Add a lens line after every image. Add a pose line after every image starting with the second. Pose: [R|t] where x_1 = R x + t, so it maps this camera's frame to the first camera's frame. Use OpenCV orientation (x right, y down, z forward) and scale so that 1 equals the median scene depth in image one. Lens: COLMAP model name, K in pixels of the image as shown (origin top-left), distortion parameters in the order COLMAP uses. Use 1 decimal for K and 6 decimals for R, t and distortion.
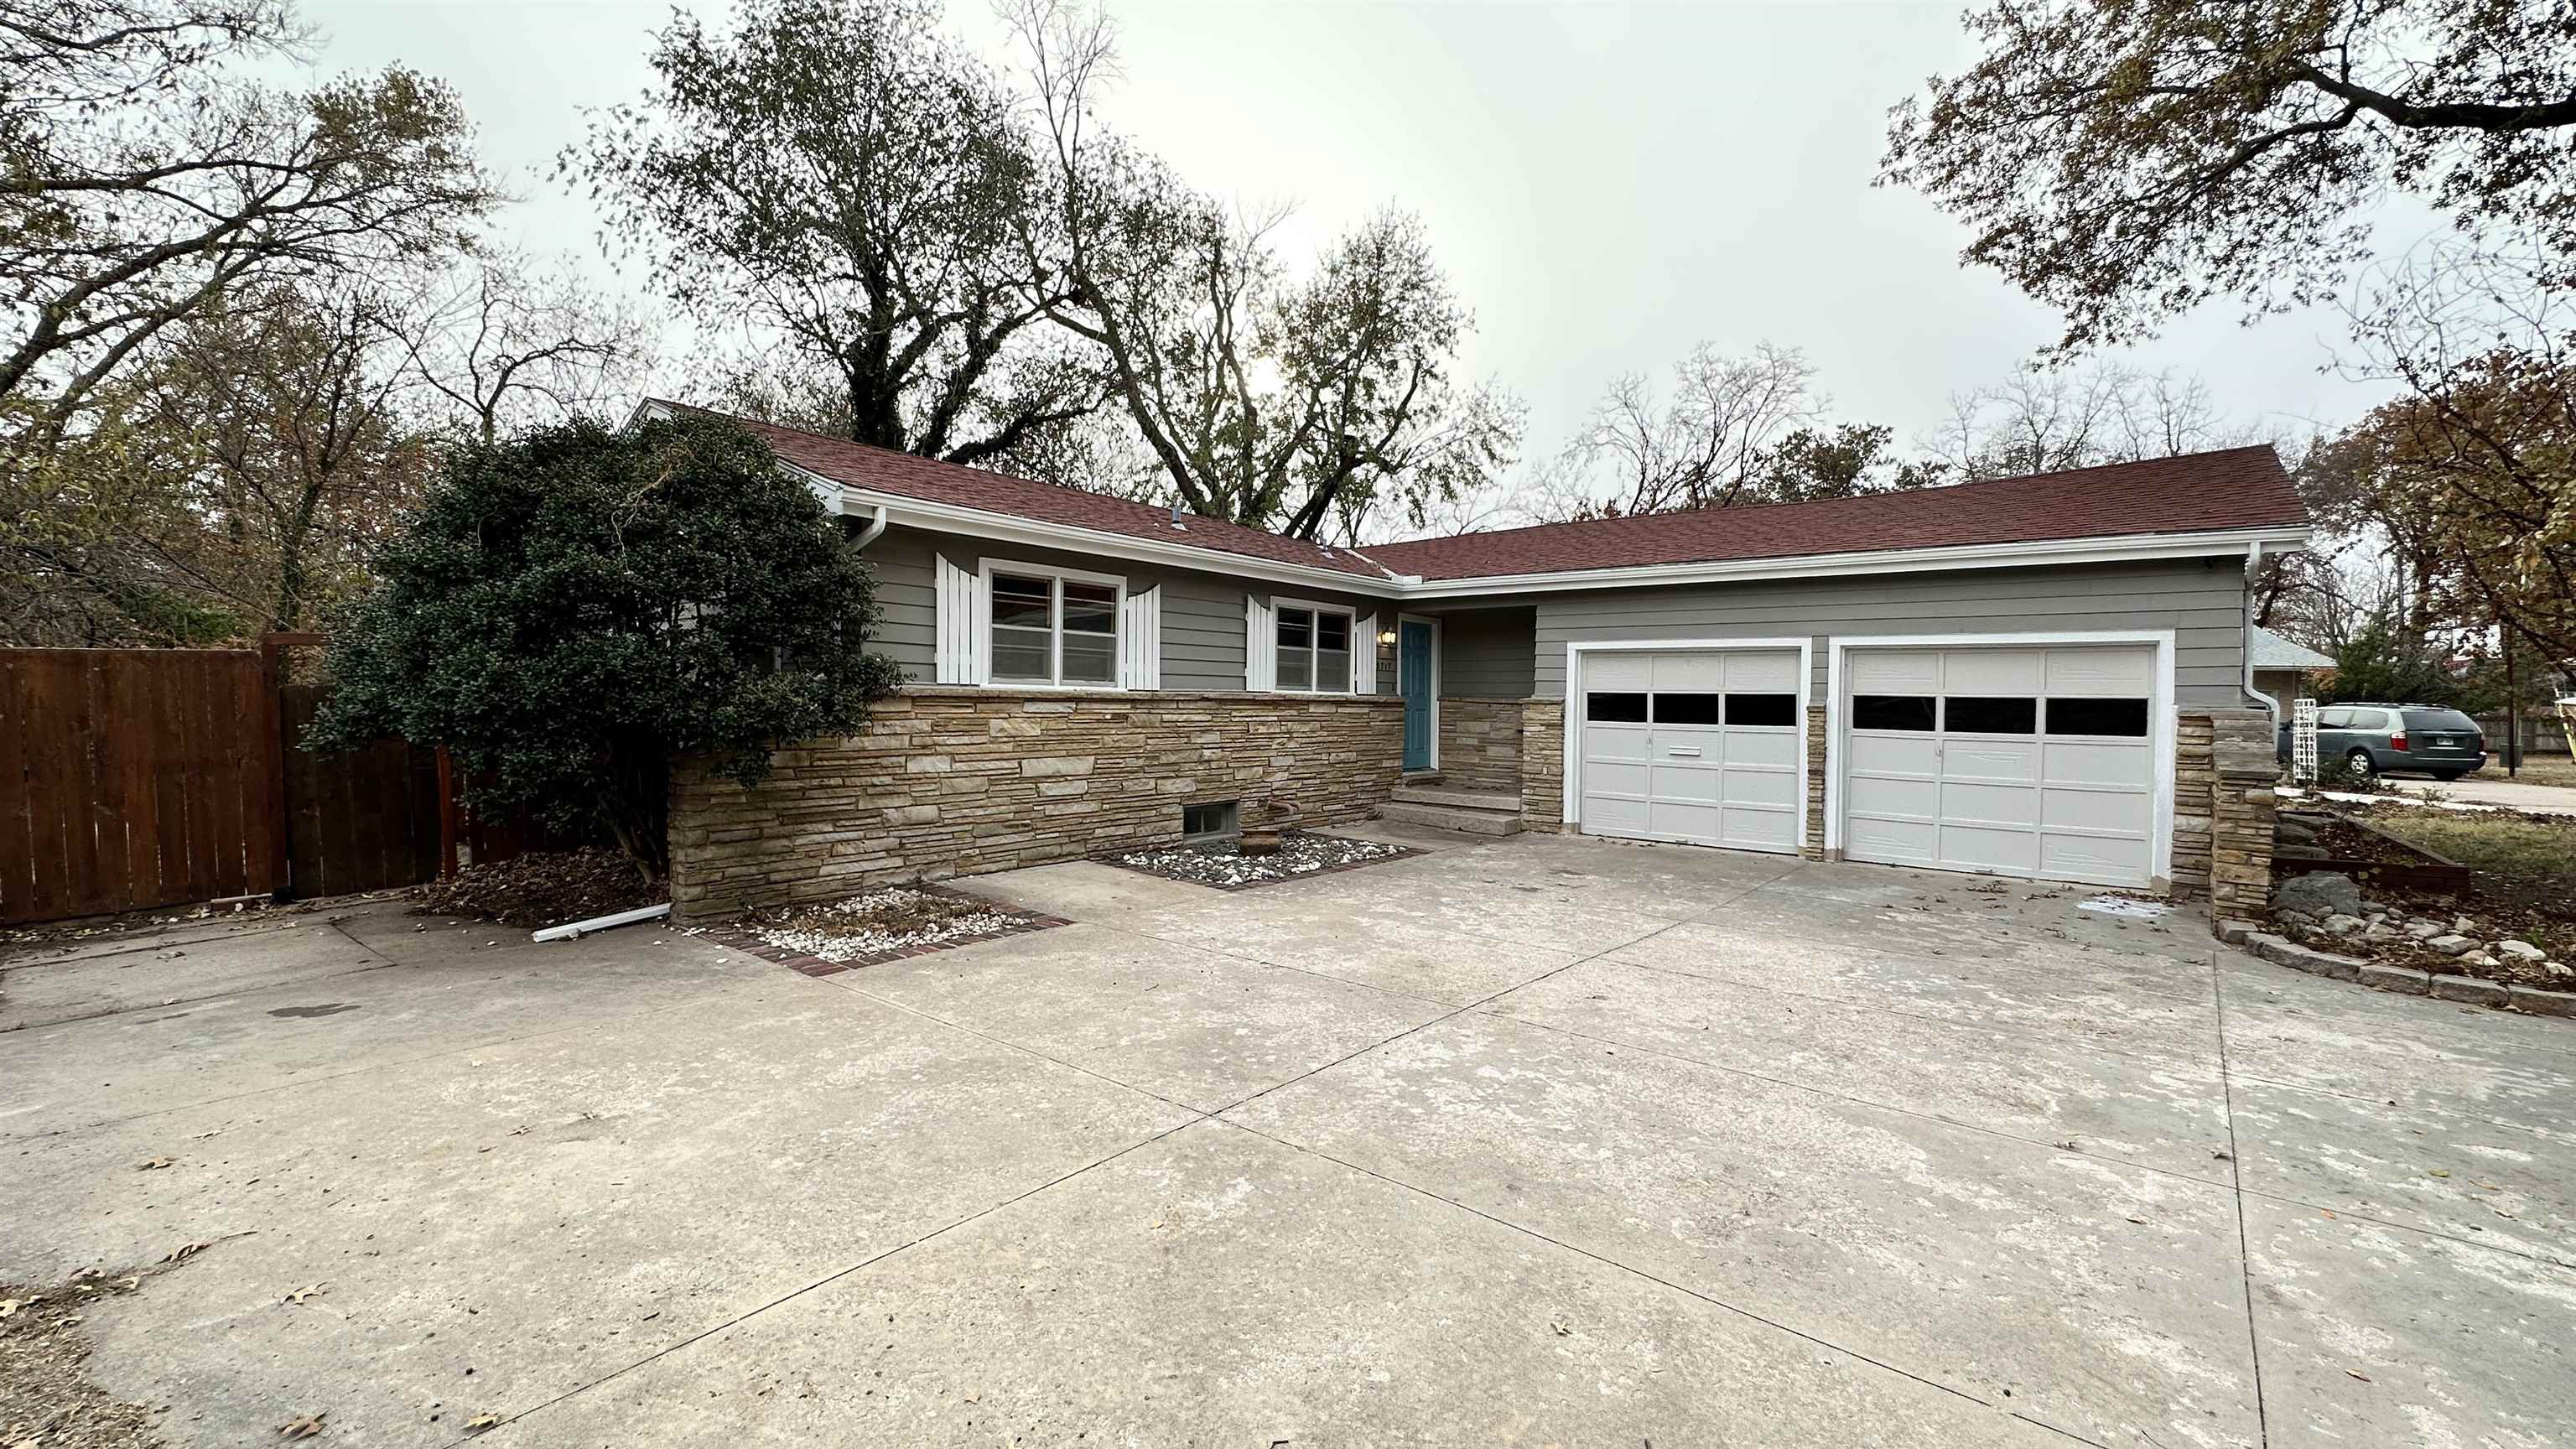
lens RADIAL K [[1030.7, 0, 1288.0], [0, 1030.7, 724.5], [0, 0, 1]] dist [-0.000485, 0.000638]
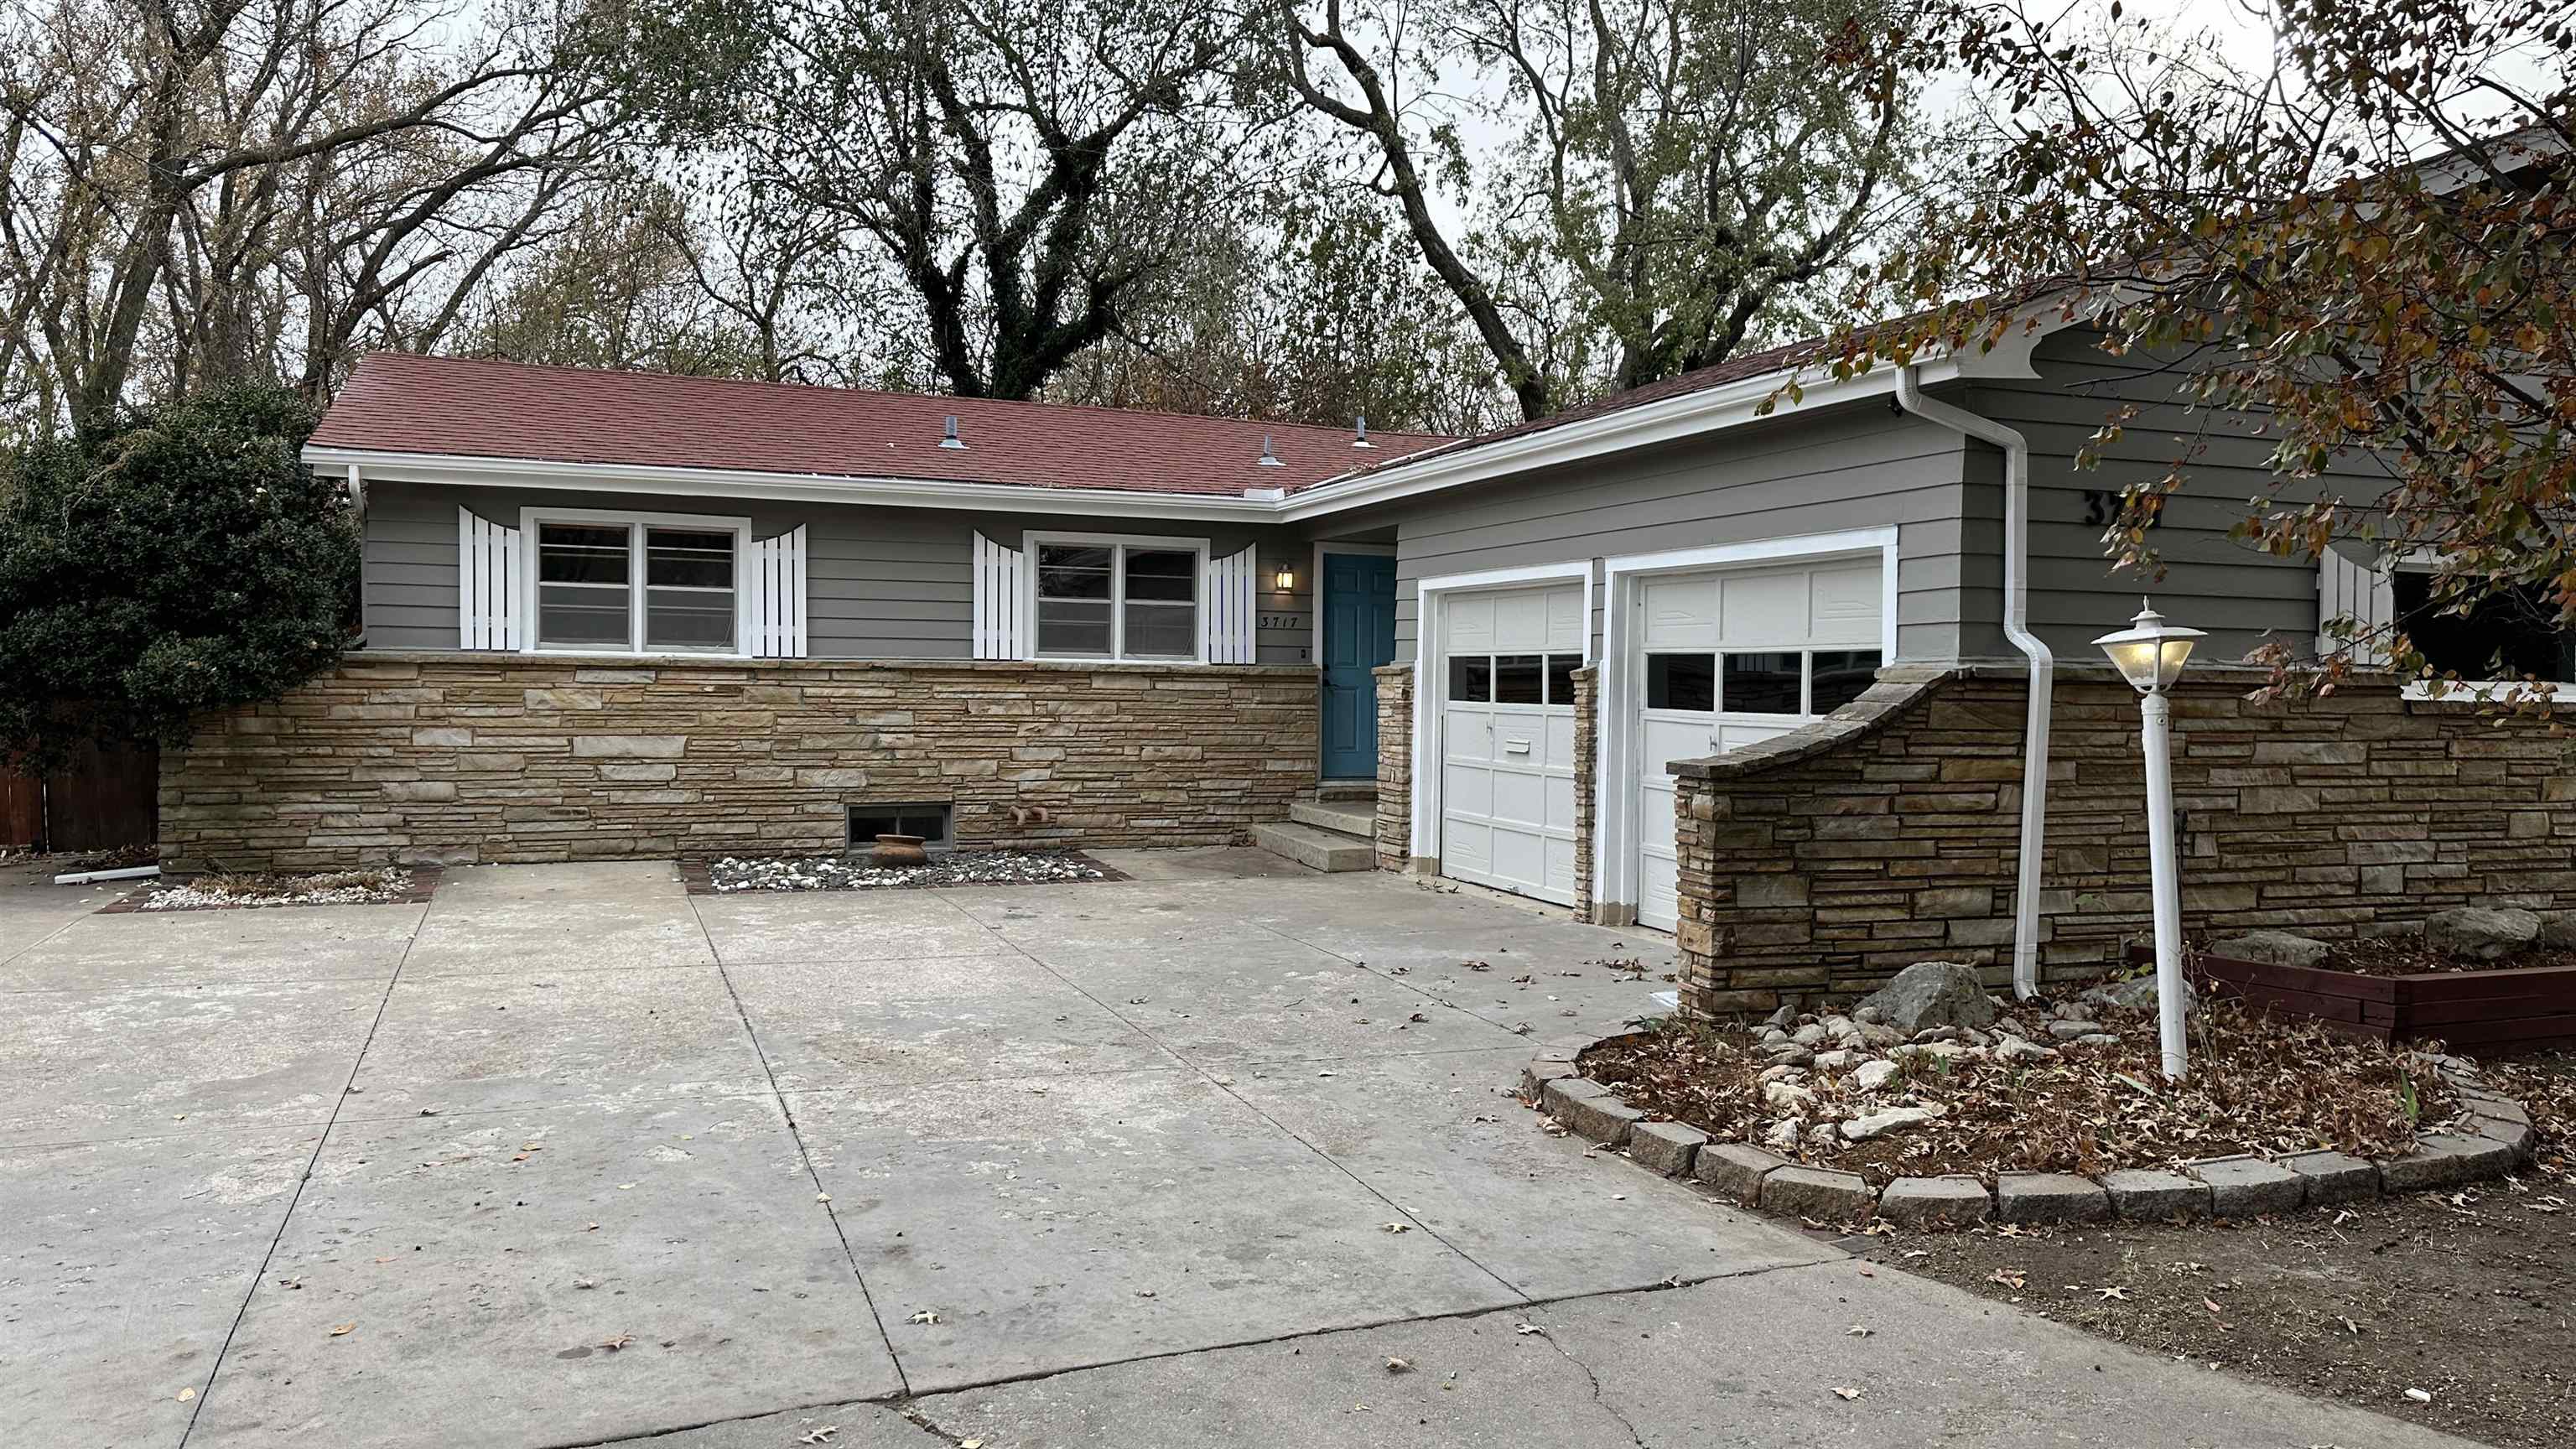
lens RADIAL K [[1791.4, 0, 1273.2], [0, 1791.4, 724.6], [0, 0, 1]] dist [0.157559, -0.252942]
pose [[0.862052, 0.008028, -0.506756, 0.903722], [-0.011833, 0.999921, -0.004290, 0.020773], [0.506681, 0.009695, 0.862079, -0.025893]]
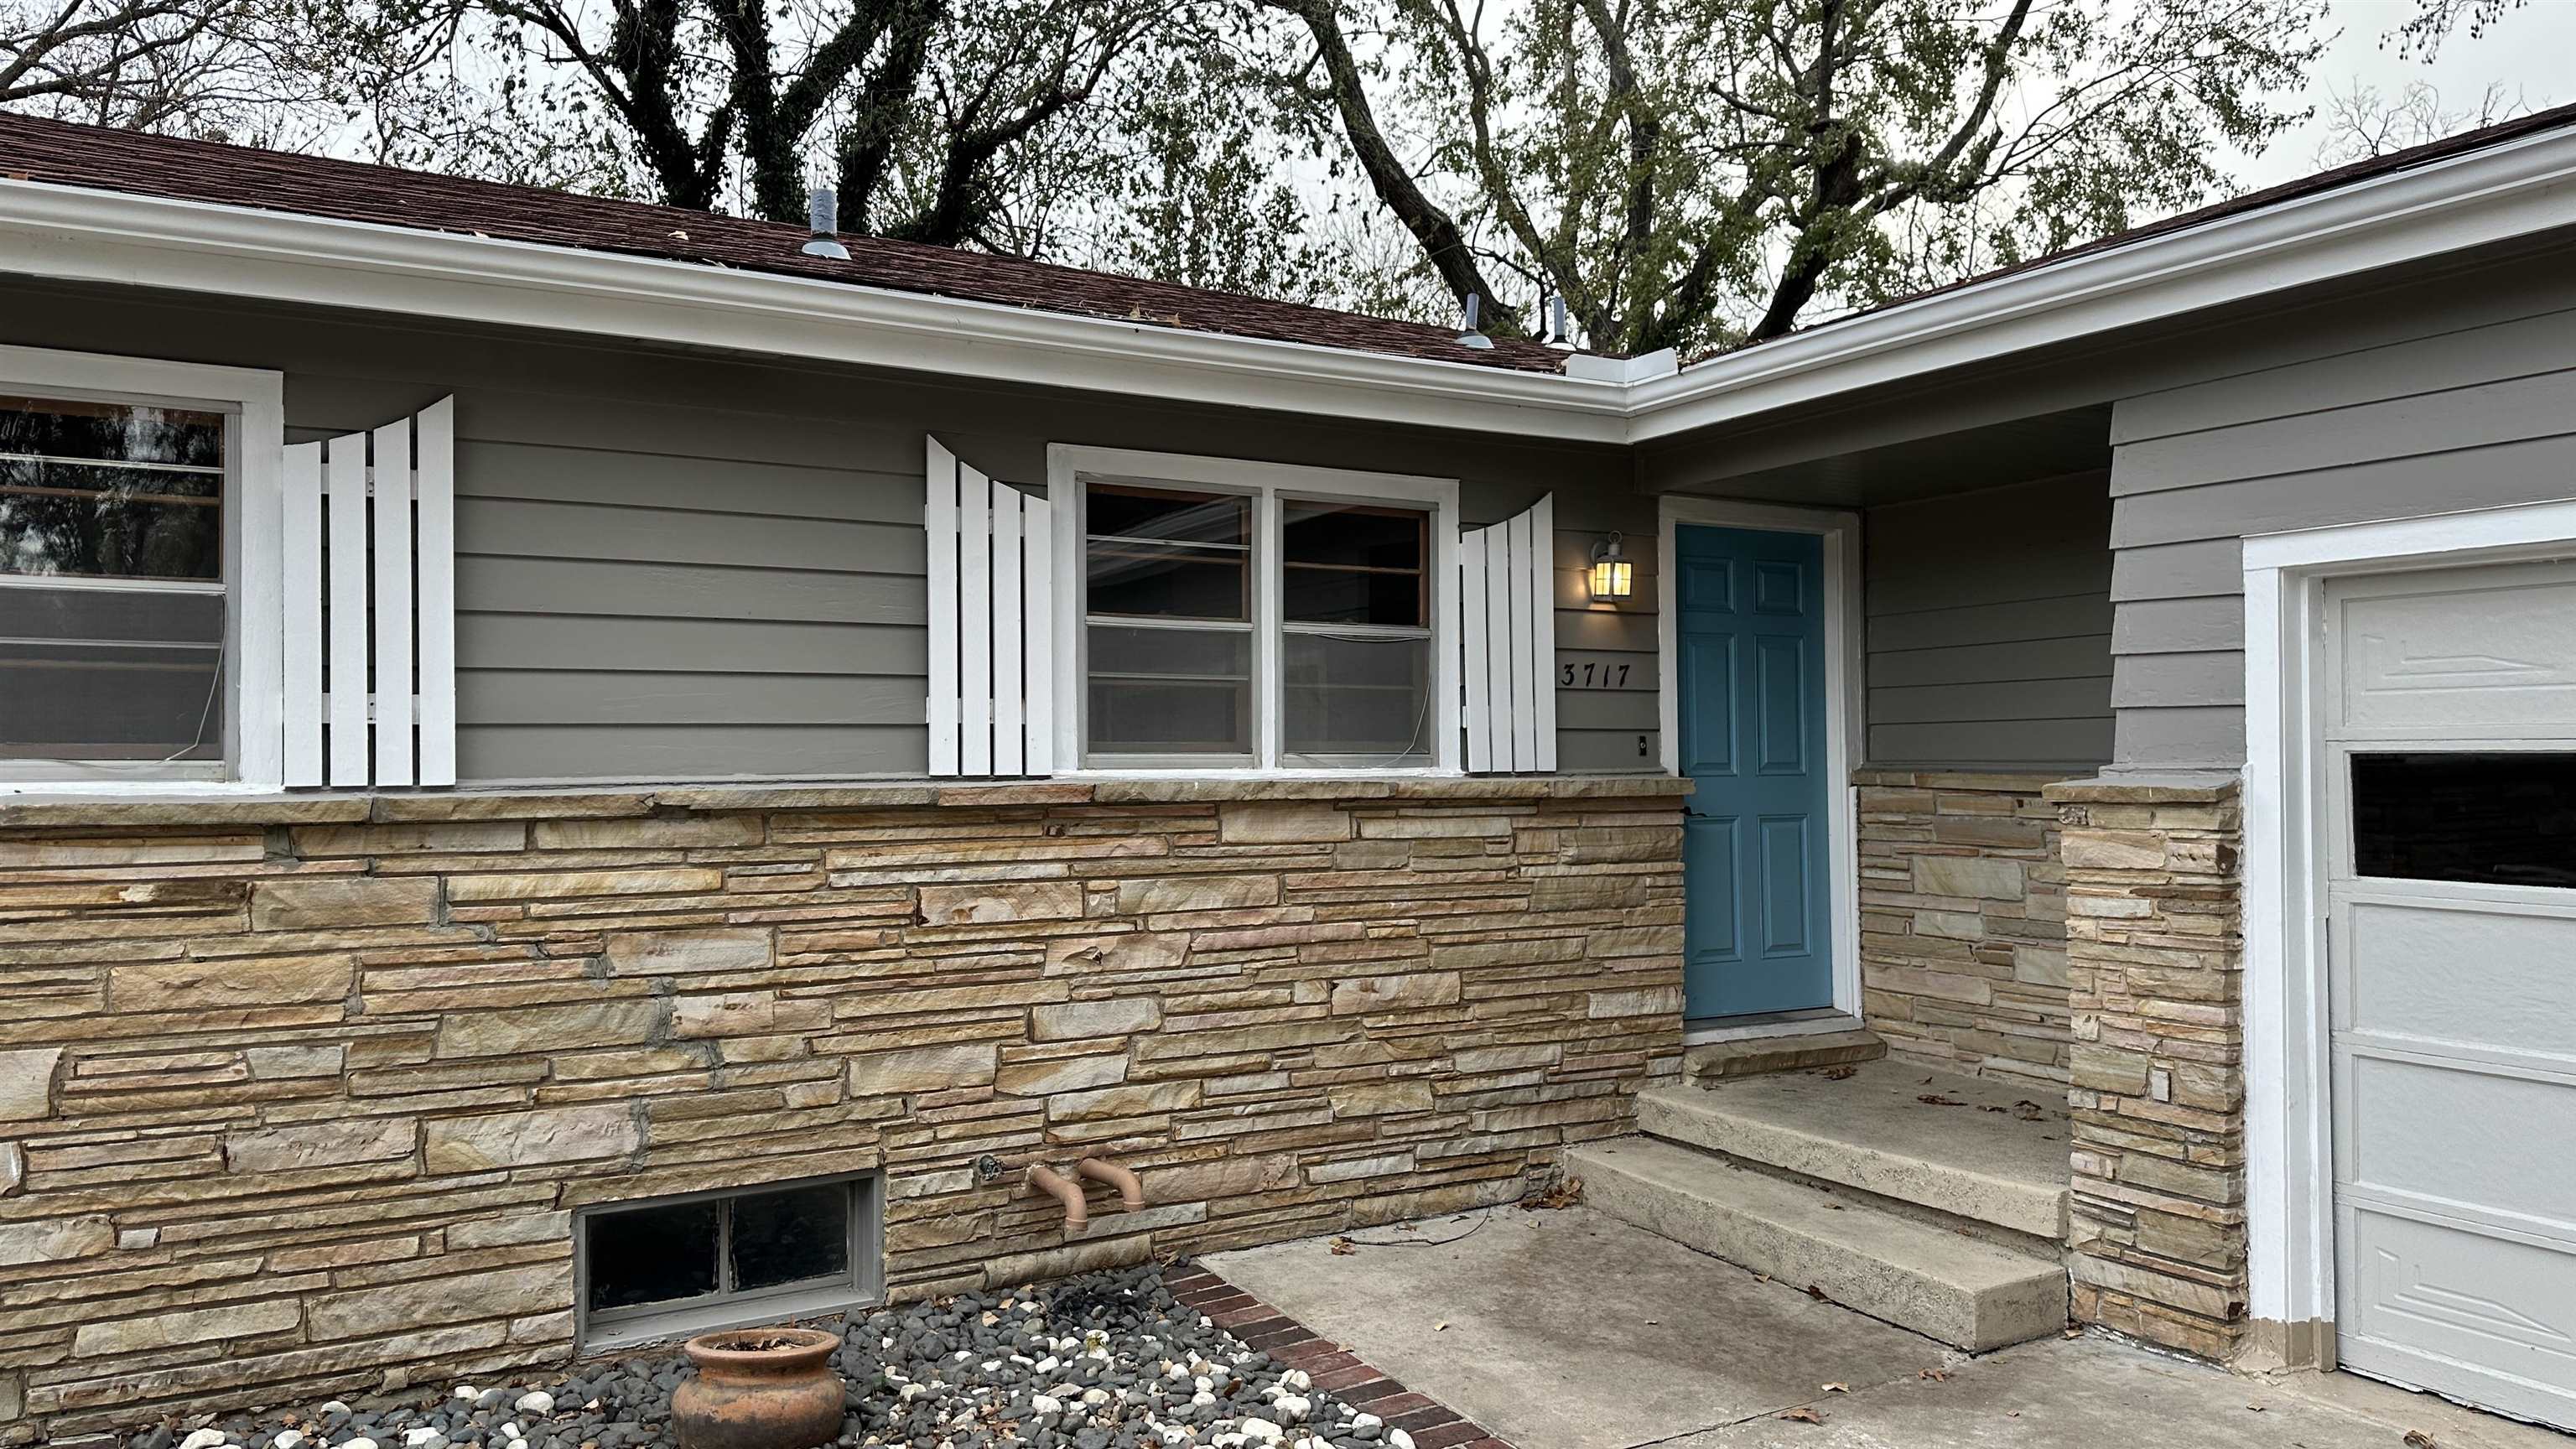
lens RADIAL K [[1791.4, 0, 1273.2], [0, 1791.4, 724.6], [0, 0, 1]] dist [0.157559, -0.252942]
pose [[0.934102, -0.027013, -0.355984, 0.250681], [0.010498, 0.998781, -0.048242, -0.023873], [0.356853, 0.041326, 0.933246, 0.628897]]
